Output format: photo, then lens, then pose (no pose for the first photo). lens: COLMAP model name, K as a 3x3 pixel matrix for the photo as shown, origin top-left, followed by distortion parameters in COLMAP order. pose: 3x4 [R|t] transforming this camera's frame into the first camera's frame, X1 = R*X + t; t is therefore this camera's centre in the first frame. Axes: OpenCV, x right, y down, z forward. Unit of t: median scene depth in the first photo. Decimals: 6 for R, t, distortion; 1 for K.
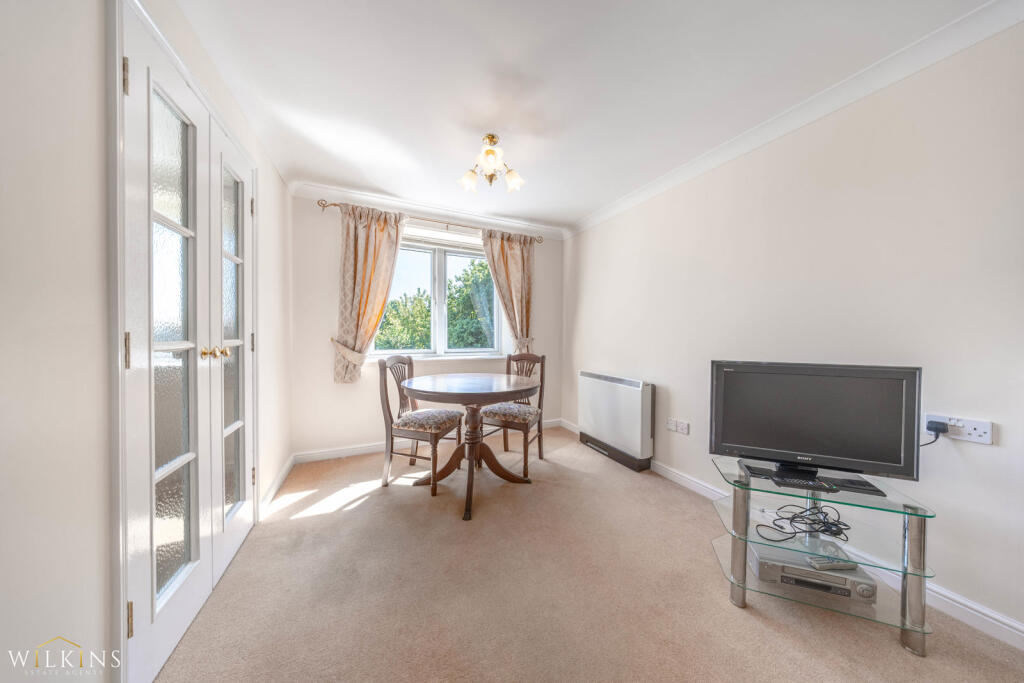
lens RADIAL K [[288.8, 0, 514.8], [0, 288.8, 338.5], [0, 0, 1]] dist [0.000219, 0.000000]
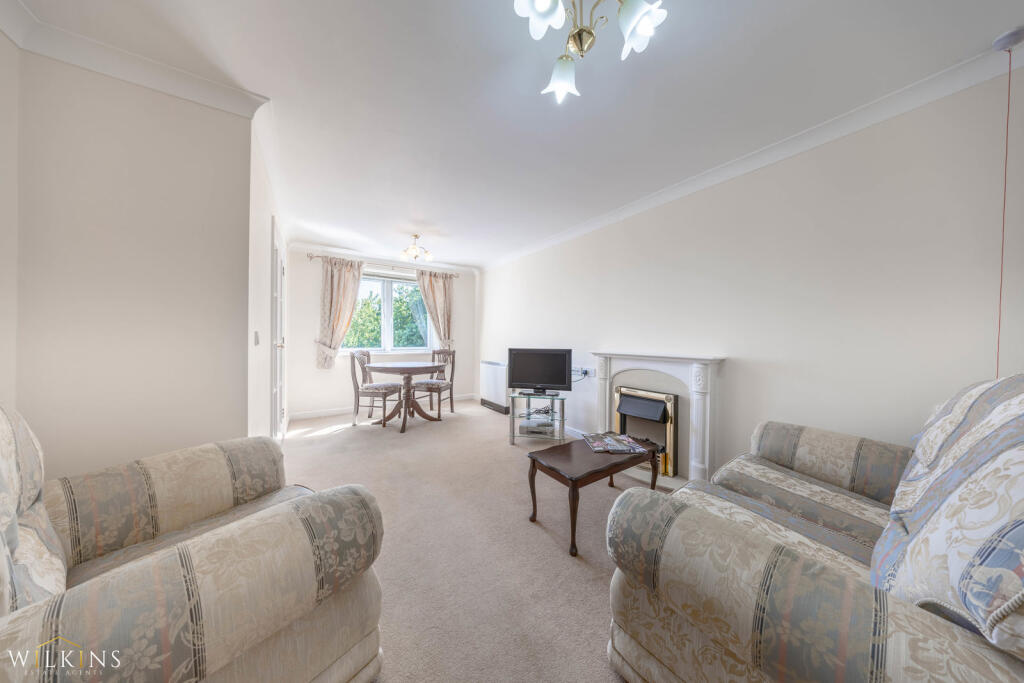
lens RADIAL K [[288.8, 0, 514.8], [0, 288.8, 338.5], [0, 0, 1]] dist [0.000219, 0.000000]
pose [[0.988428, -0.003547, 0.151649, 0.203159], [0.004976, 0.999947, -0.009043, 0.009504], [-0.151608, 0.009693, 0.988393, -0.723094]]
